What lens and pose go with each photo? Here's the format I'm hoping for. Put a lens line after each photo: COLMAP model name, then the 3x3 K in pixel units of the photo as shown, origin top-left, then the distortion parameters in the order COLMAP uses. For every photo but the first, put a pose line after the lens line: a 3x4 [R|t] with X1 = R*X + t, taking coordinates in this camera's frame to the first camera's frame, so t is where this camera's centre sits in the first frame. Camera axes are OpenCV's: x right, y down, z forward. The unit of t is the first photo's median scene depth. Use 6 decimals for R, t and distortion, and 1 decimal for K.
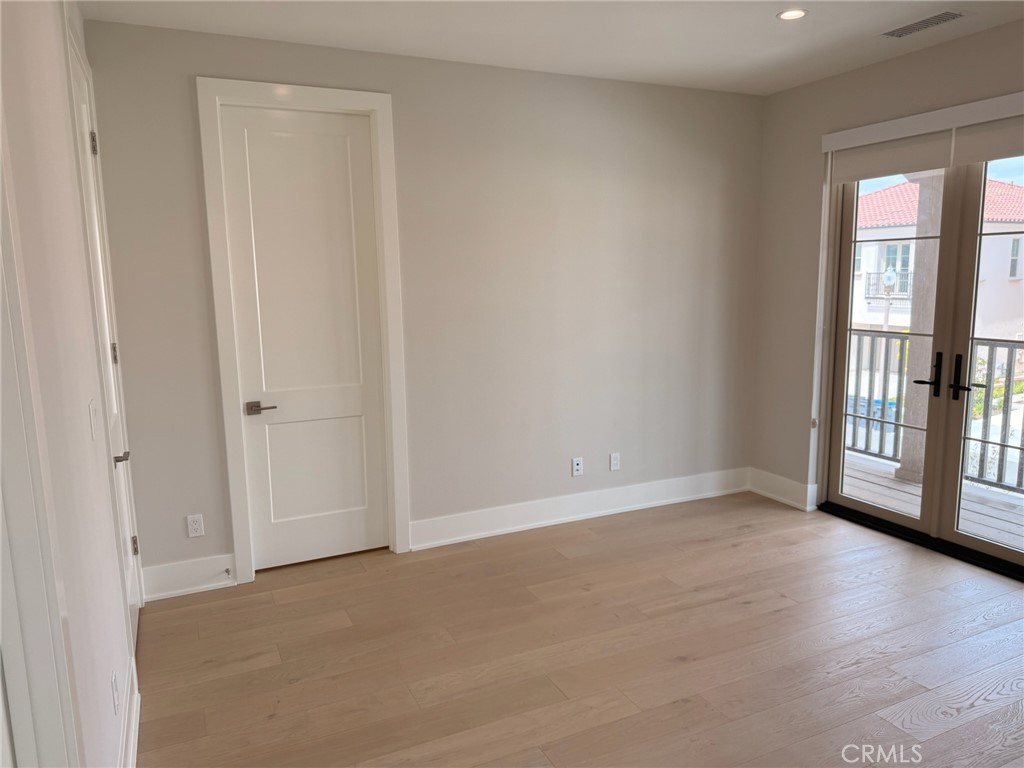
lens RADIAL K [[725.6, 0, 513.1], [0, 725.6, 388.8], [0, 0, 1]] dist [0.118662, -0.153640]
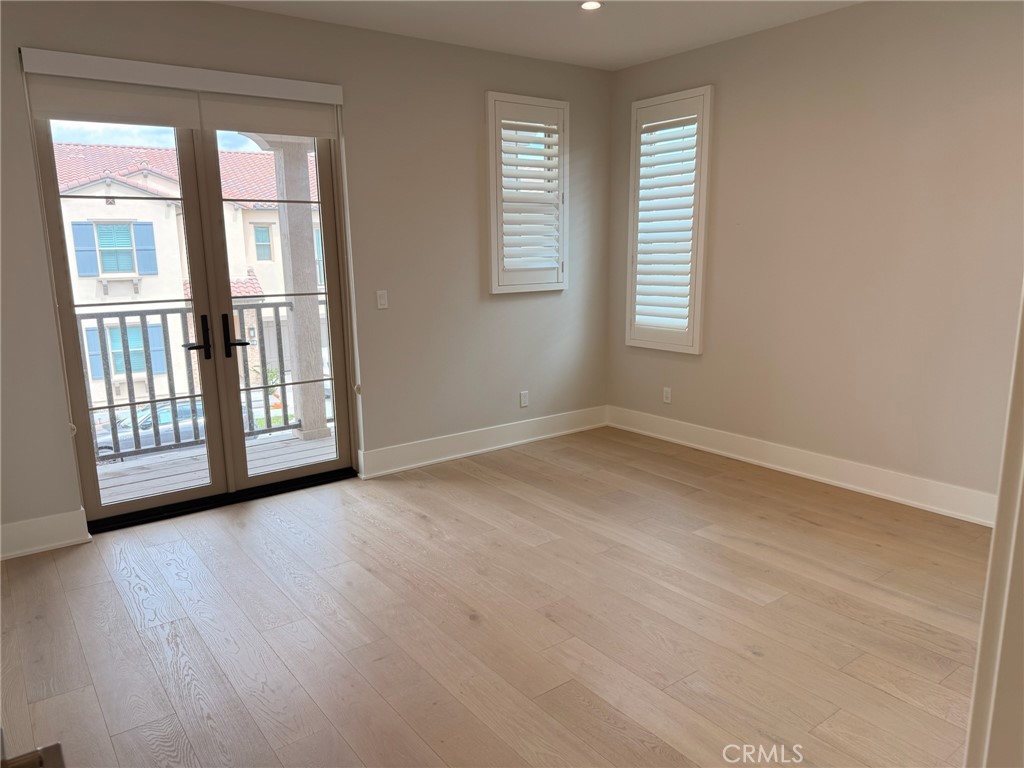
lens RADIAL K [[725.6, 0, 513.1], [0, 725.6, 388.8], [0, 0, 1]] dist [0.118662, -0.153640]
pose [[-0.196250, -0.171178, 0.965497, -0.480873], [0.170475, 0.963693, 0.205509, -0.084873], [-0.965621, 0.204925, -0.159943, 0.749743]]
